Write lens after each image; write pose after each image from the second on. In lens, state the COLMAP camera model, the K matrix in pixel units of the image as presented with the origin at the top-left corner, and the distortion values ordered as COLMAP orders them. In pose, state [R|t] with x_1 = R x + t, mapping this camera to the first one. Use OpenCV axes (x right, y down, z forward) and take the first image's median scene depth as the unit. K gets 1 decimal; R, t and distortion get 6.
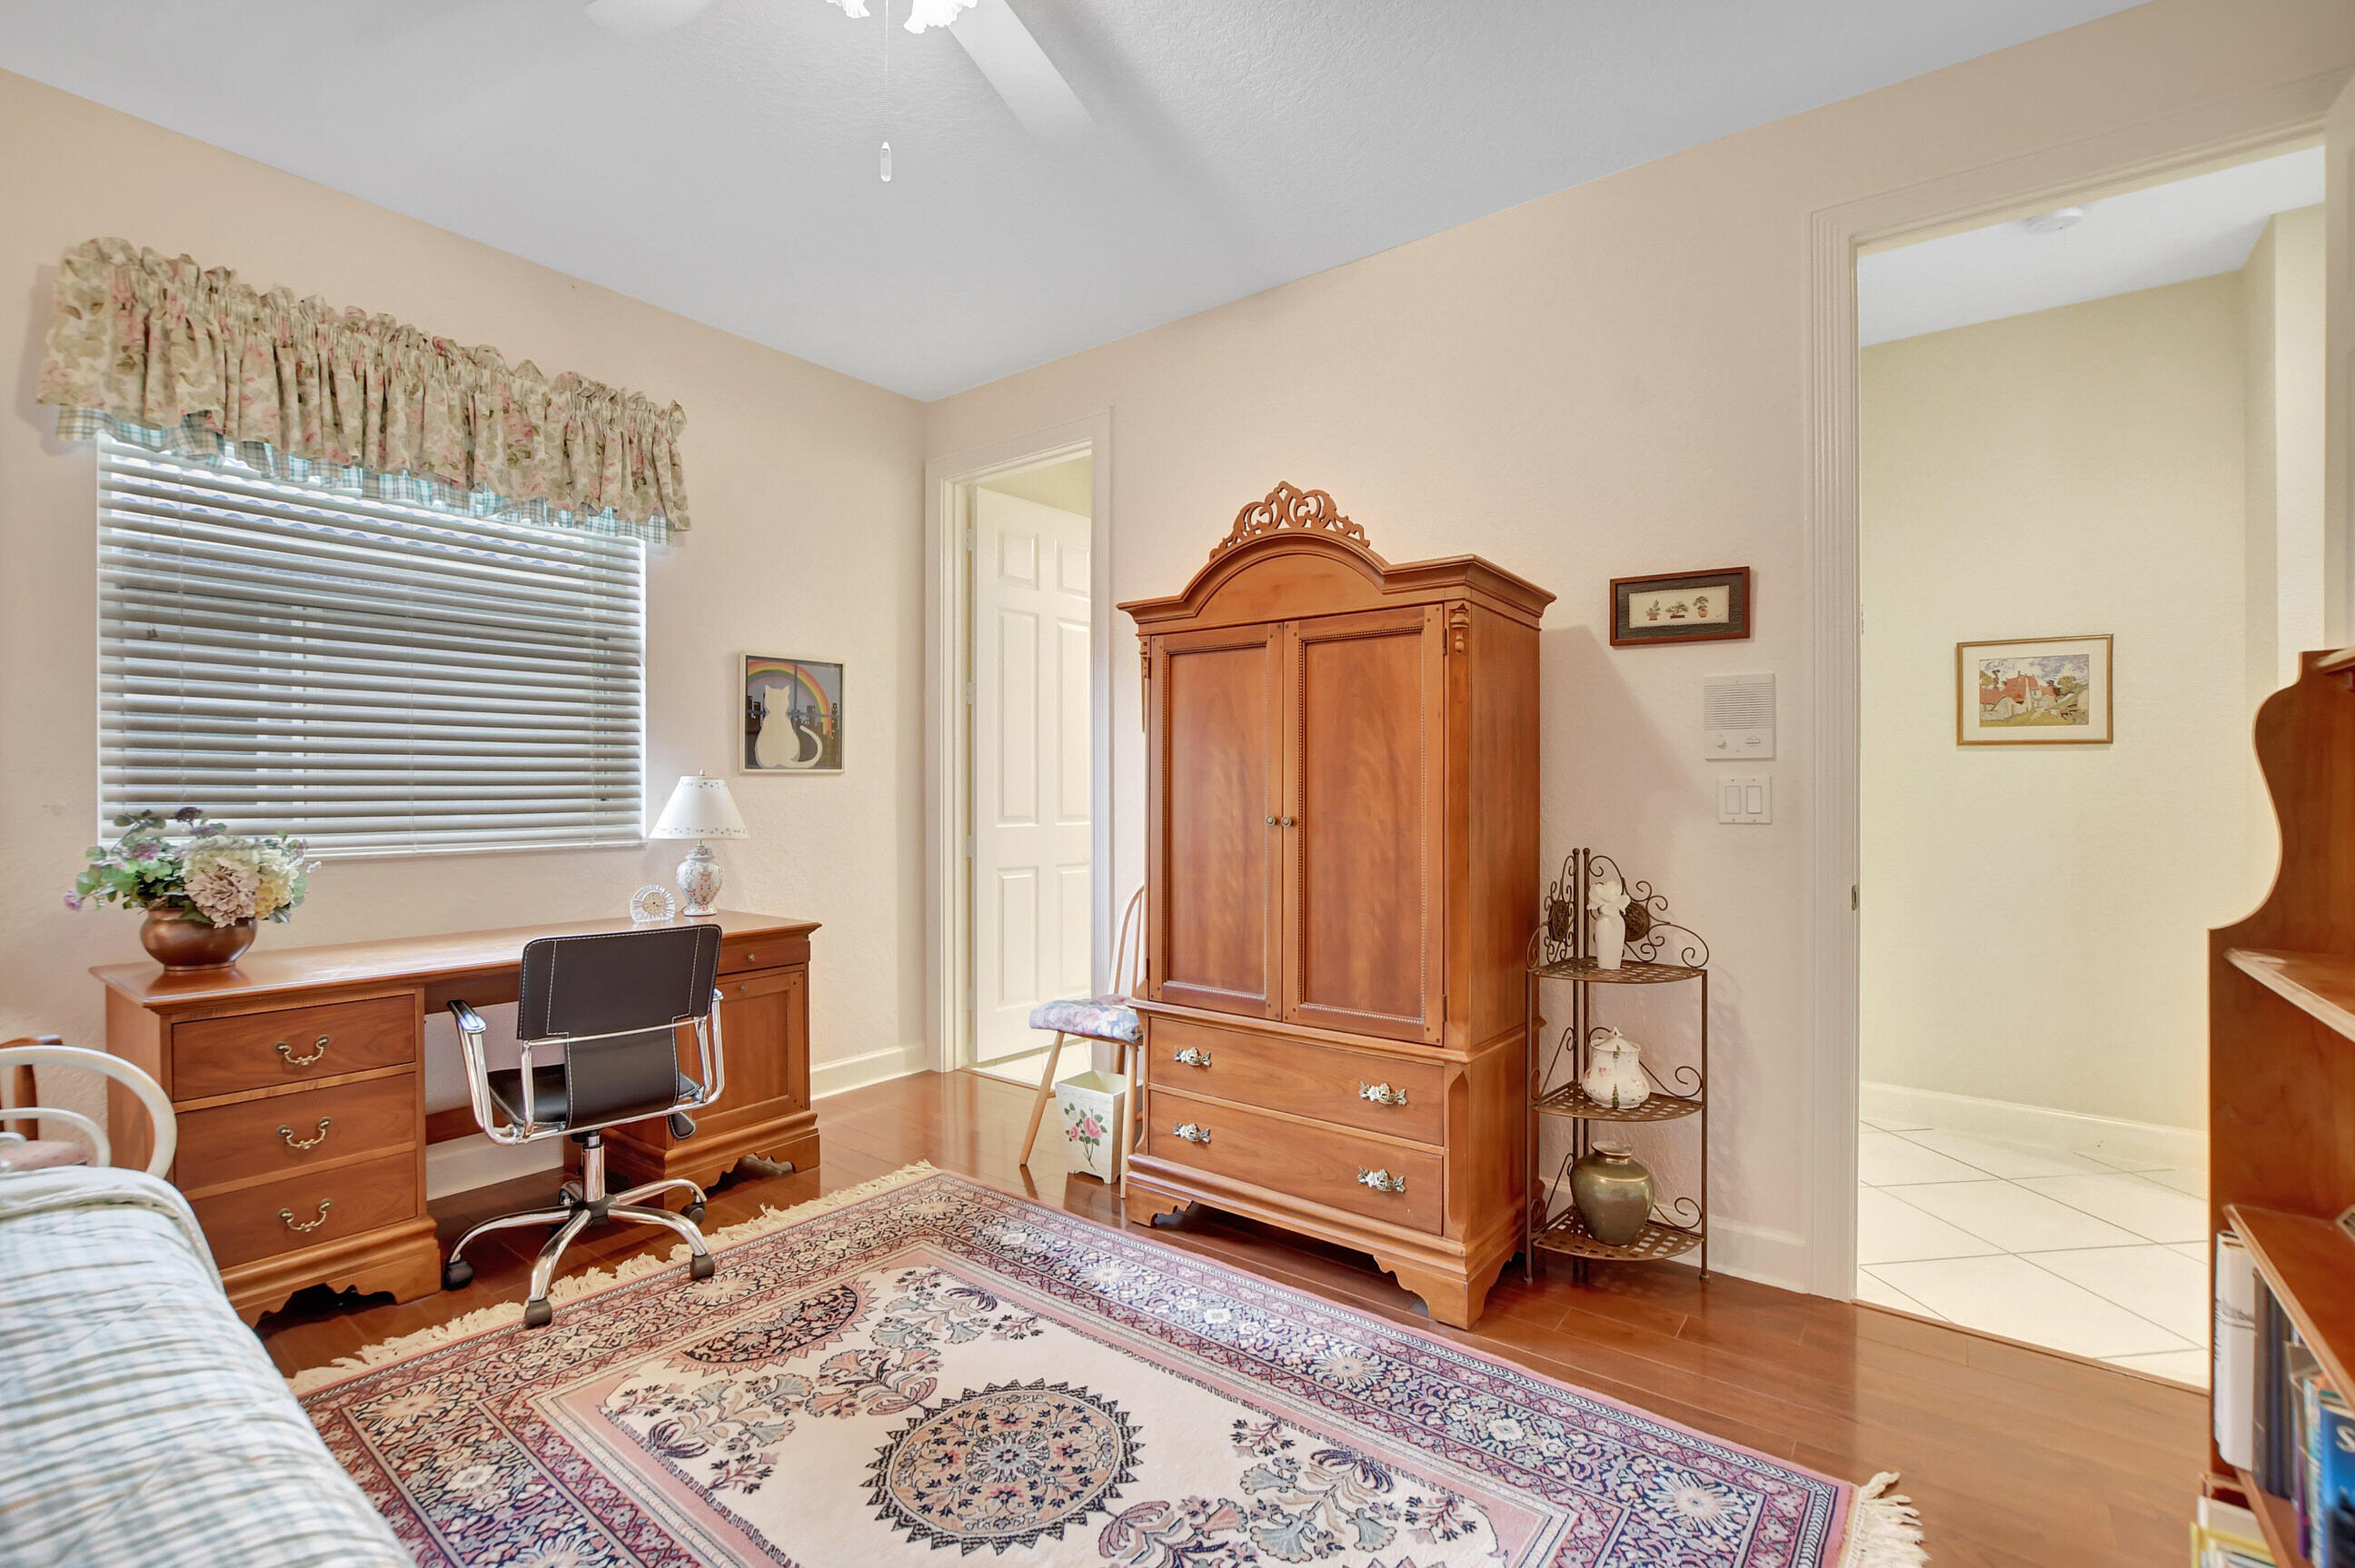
lens RADIAL K [[1035.3, 0, 1177.5], [0, 1035.3, 784.0], [0, 0, 1]] dist [-0.001071, 0.000482]
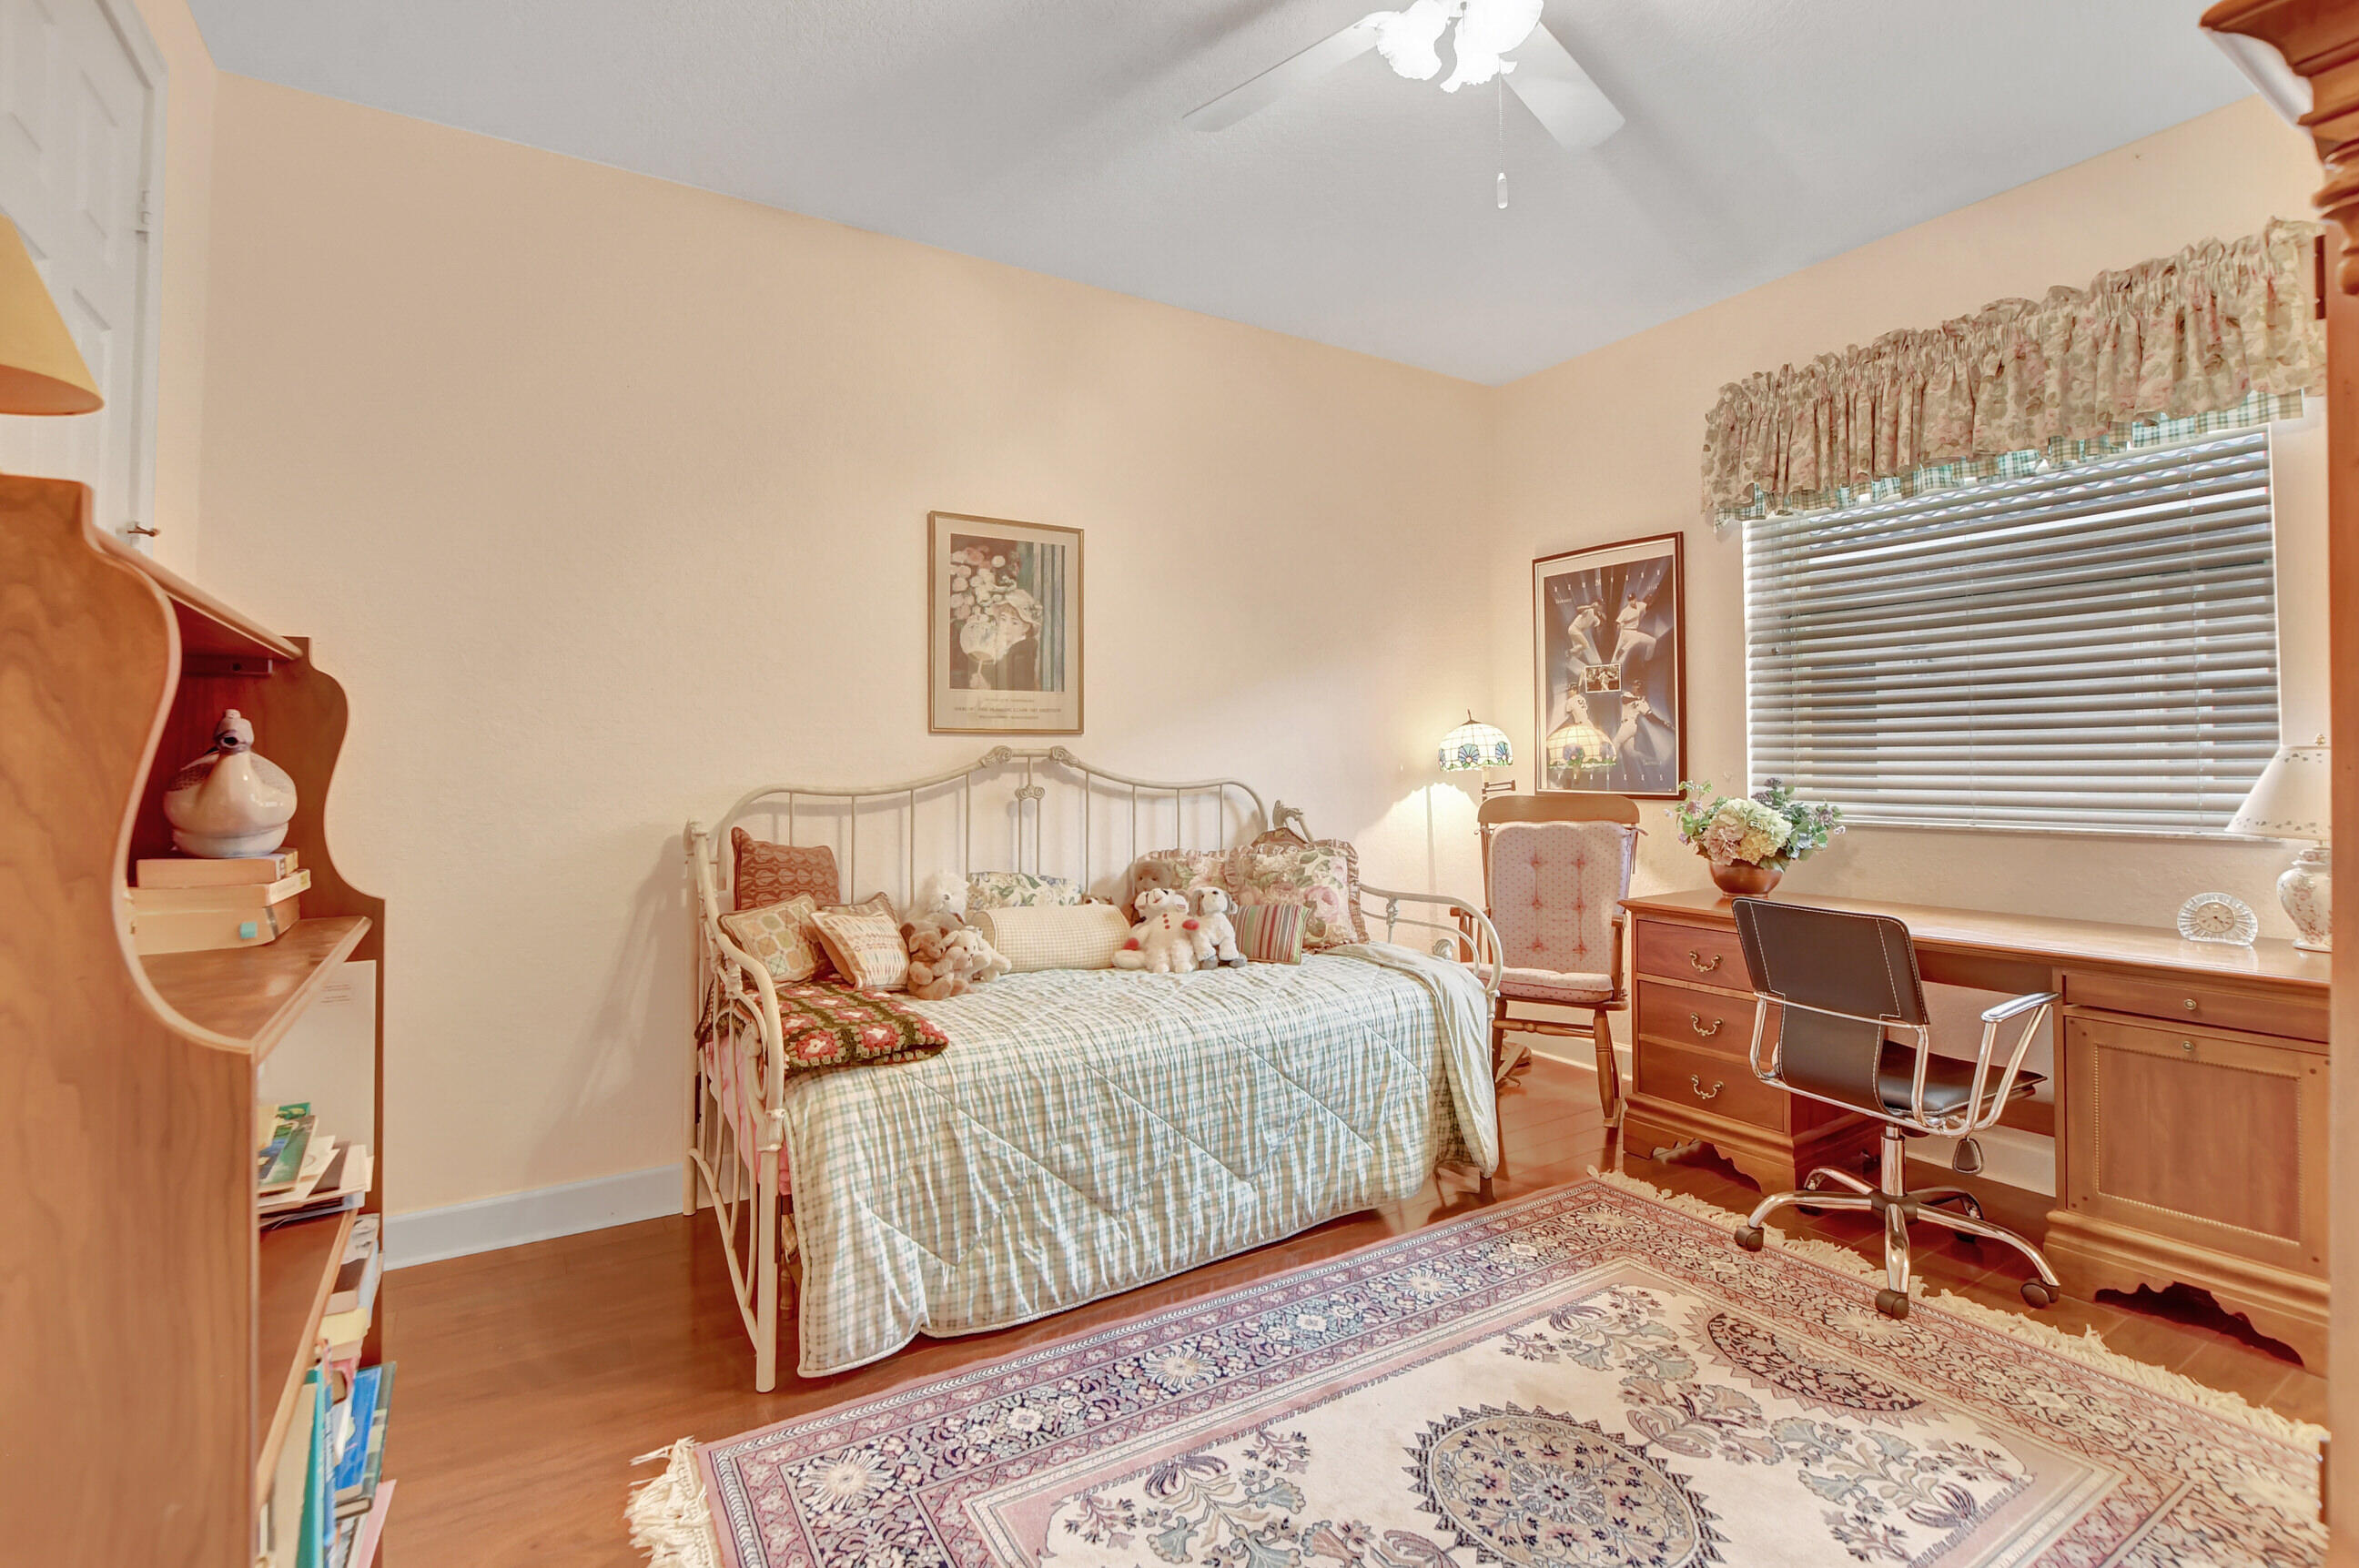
lens RADIAL K [[1110.5, 0, 1179.5], [0, 1110.5, 784.0], [0, 0, 1]] dist [-0.047043, 0.000295]
pose [[-0.342761, 0.008023, -0.939388, 0.659697], [-0.006755, 0.999917, 0.011005, 0.020079], [0.939398, 0.010118, -0.342678, 0.806543]]
